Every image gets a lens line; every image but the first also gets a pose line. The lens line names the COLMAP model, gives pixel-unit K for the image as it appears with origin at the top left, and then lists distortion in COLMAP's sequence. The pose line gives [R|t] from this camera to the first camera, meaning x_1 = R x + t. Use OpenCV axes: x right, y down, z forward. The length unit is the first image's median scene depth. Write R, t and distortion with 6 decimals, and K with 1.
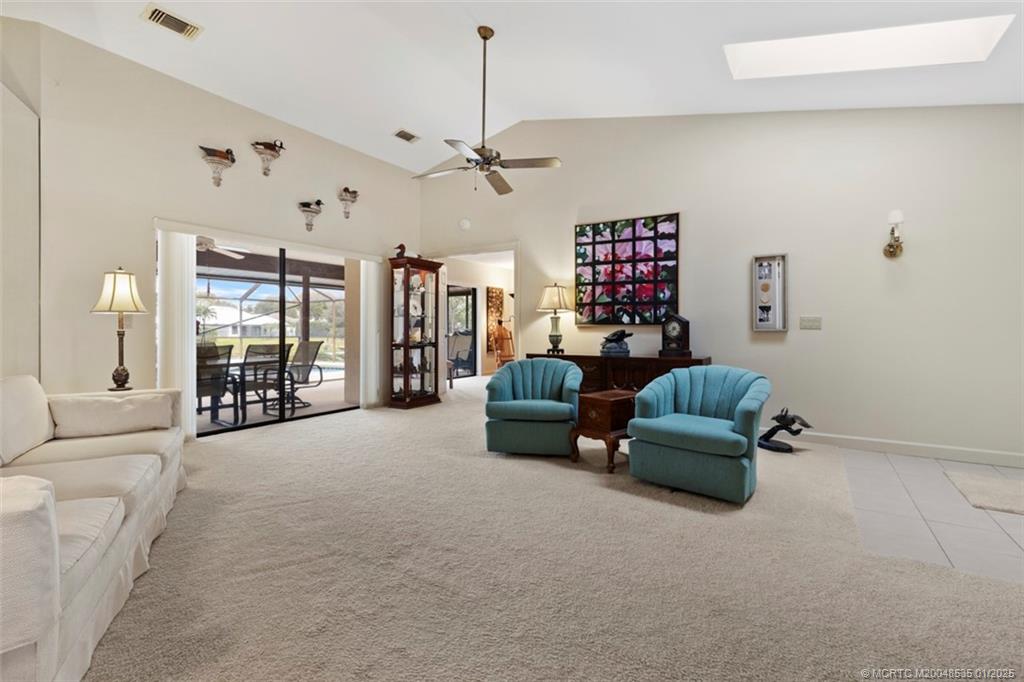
lens RADIAL K [[459.6, 0, 512.7], [0, 459.6, 331.6], [0, 0, 1]] dist [0.006964, -0.003007]
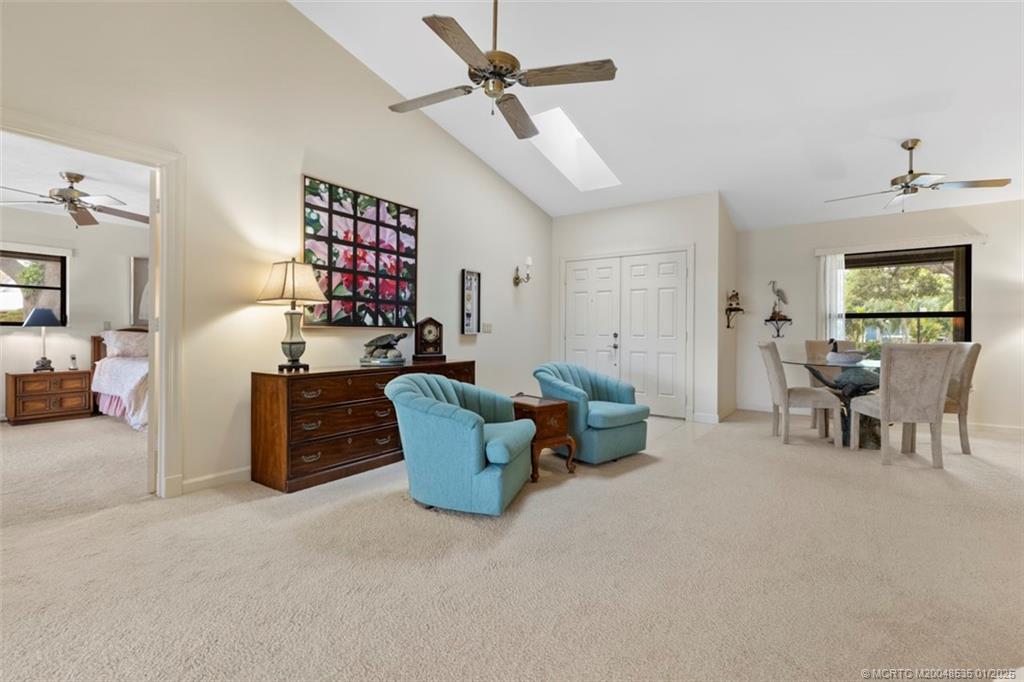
lens RADIAL K [[459.6, 0, 518.7], [0, 459.6, 332.6], [0, 0, 1]] dist [0.006964, -0.003007]
pose [[0.046556, -0.000904, 0.998915, -0.536357], [0.003369, 0.999994, 0.000747, -0.004925], [-0.998910, 0.003331, 0.046558, 0.701168]]
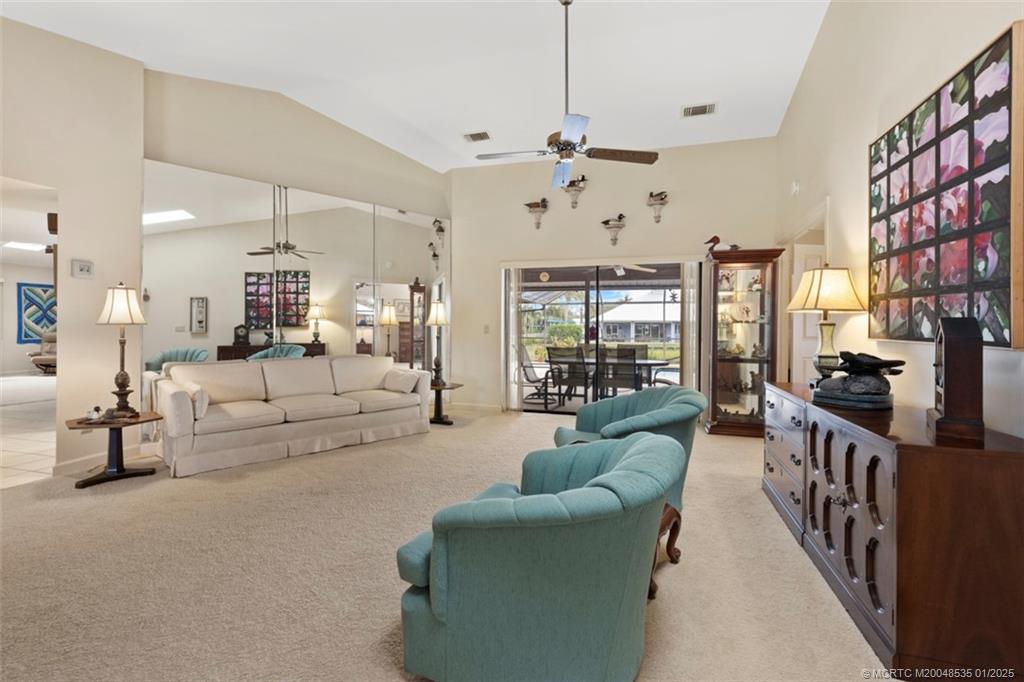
lens RADIAL K [[459.6, 0, 520.4], [0, 459.6, 329.1], [0, 0, 1]] dist [0.006964, -0.003007]
pose [[0.272868, 0.005878, -0.962033, 0.558372], [-0.014261, 0.999896, 0.002065, -0.021542], [0.961946, 0.013156, 0.272924, 0.512410]]
